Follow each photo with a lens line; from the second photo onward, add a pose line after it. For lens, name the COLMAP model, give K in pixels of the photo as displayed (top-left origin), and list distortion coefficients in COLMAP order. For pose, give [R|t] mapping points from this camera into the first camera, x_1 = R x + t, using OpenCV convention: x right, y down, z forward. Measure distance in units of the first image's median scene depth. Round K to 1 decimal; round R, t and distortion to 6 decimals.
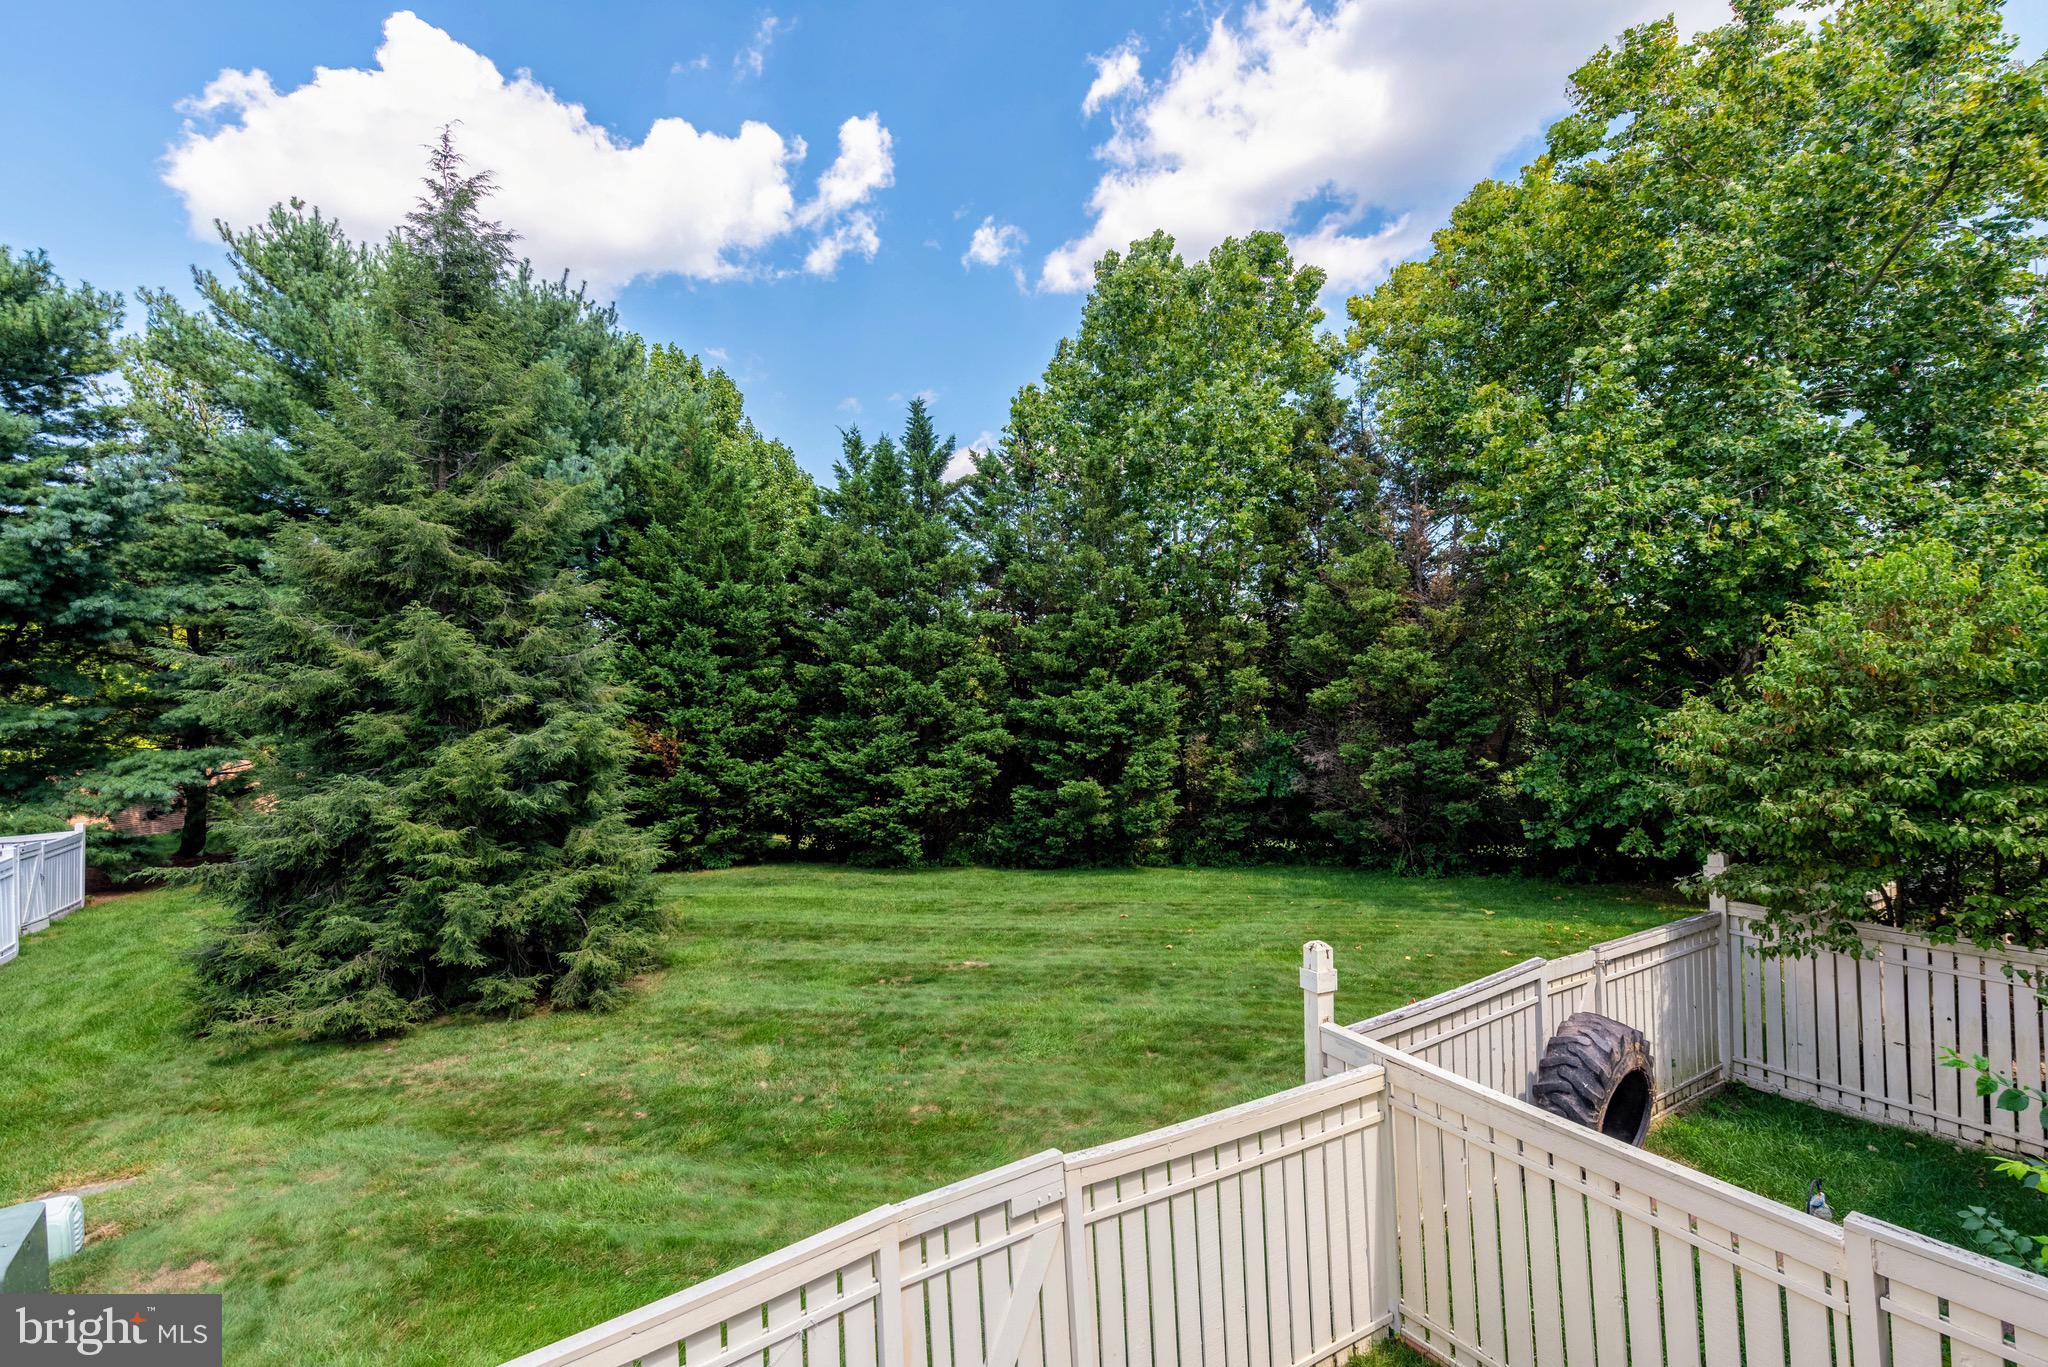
lens RADIAL K [[935.9, 0, 1043.0], [0, 935.9, 688.6], [0, 0, 1]] dist [0.011197, 0.000463]
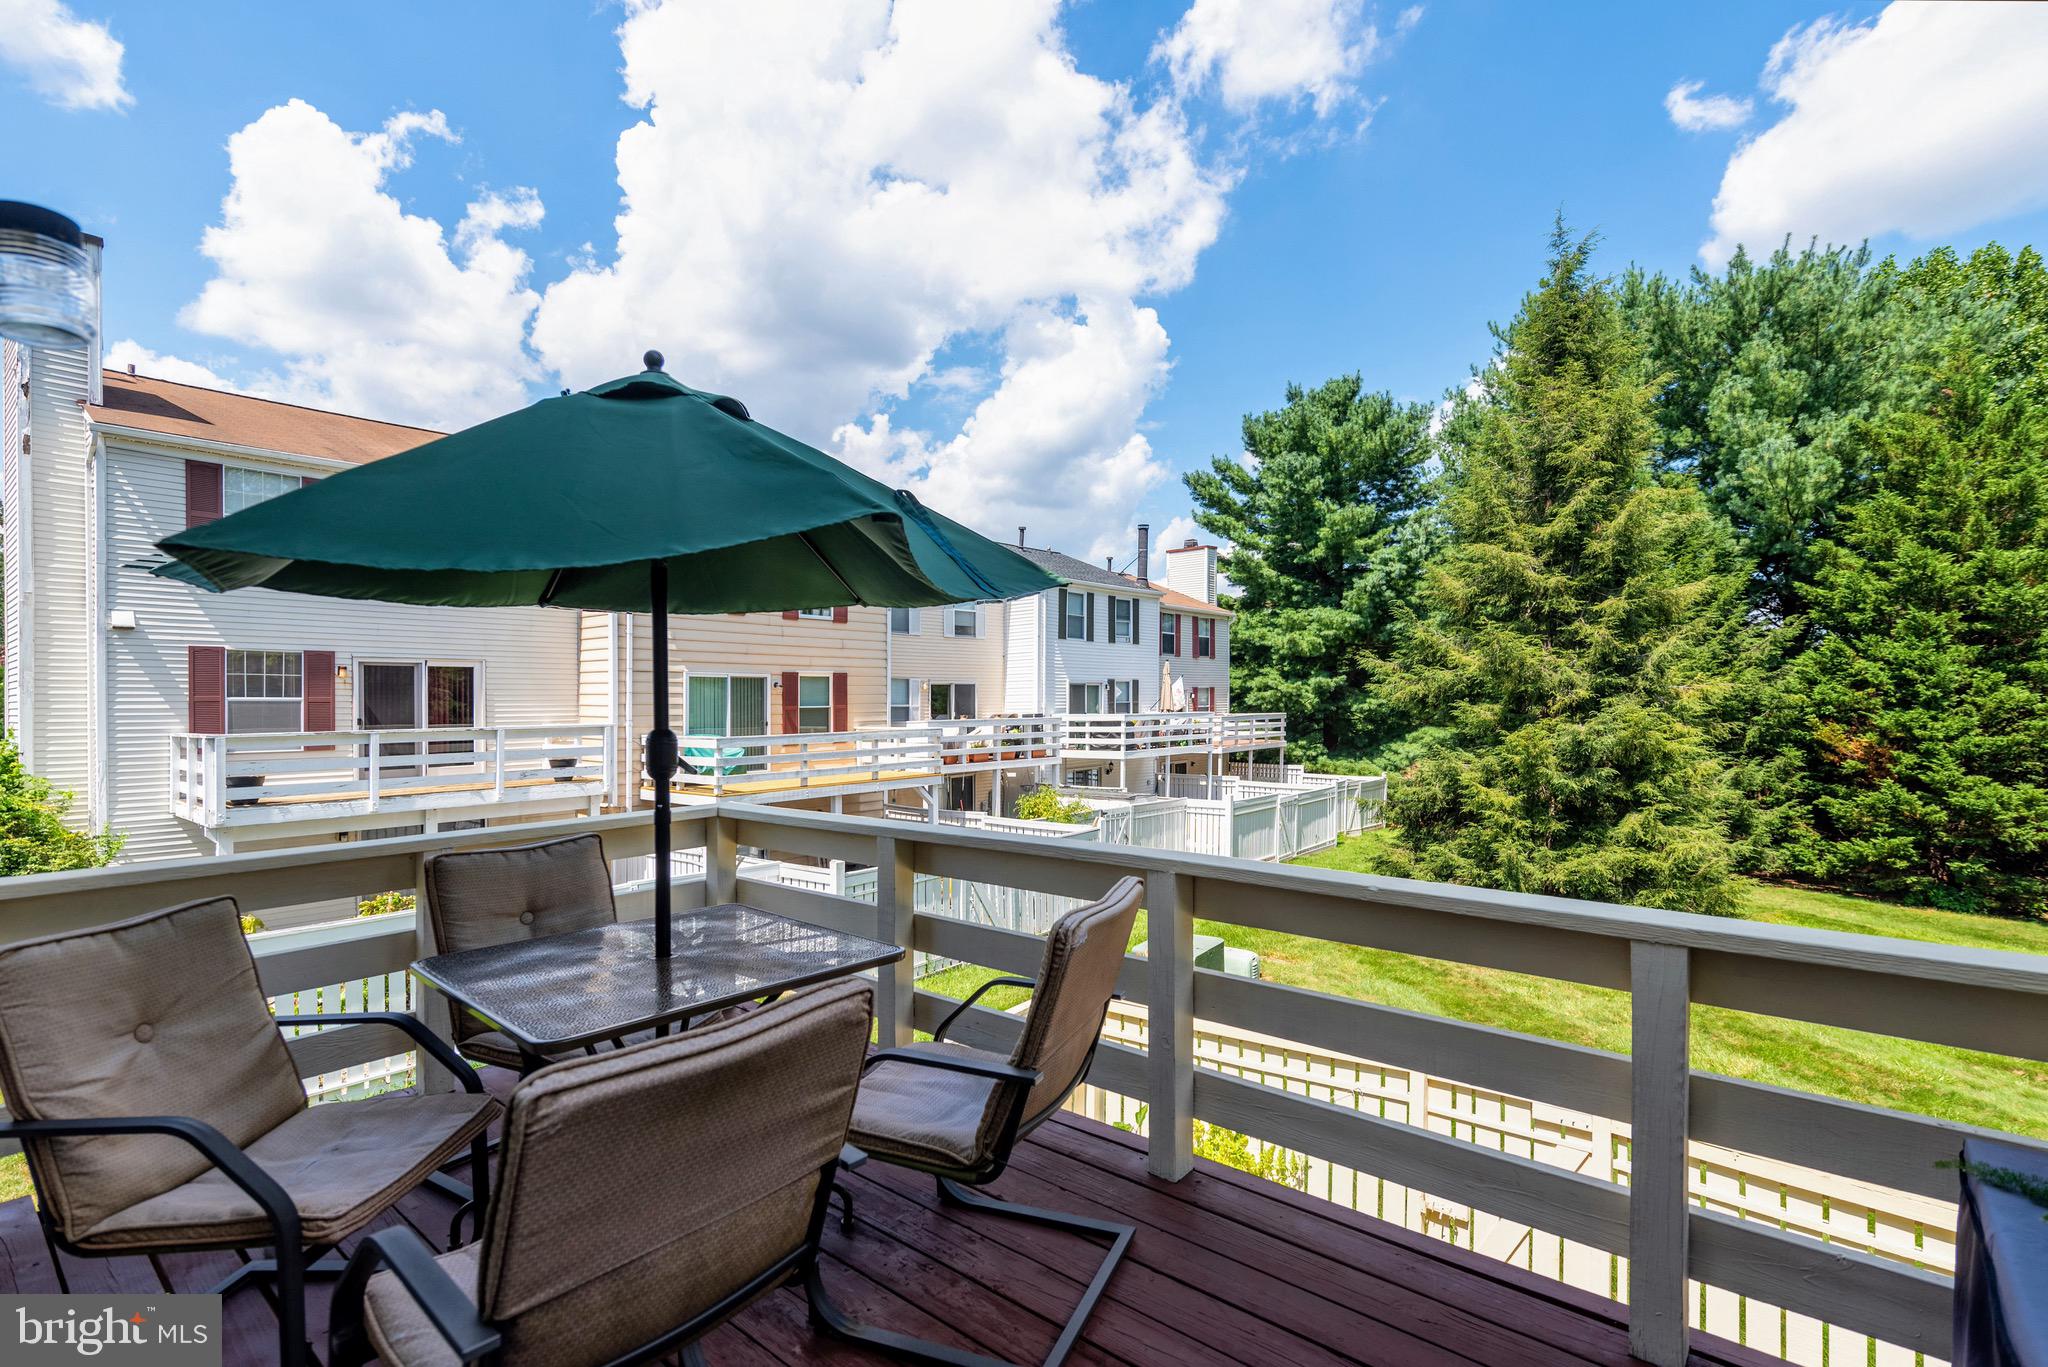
lens RADIAL K [[935.9, 0, 1027.3], [0, 935.9, 698.9], [0, 0, 1]] dist [0.011197, 0.000463]
pose [[0.312719, 0.021814, -0.949595, 0.175445], [-0.006890, 0.999762, 0.020697, -0.001099], [0.949821, 0.000070, 0.312795, -0.003931]]
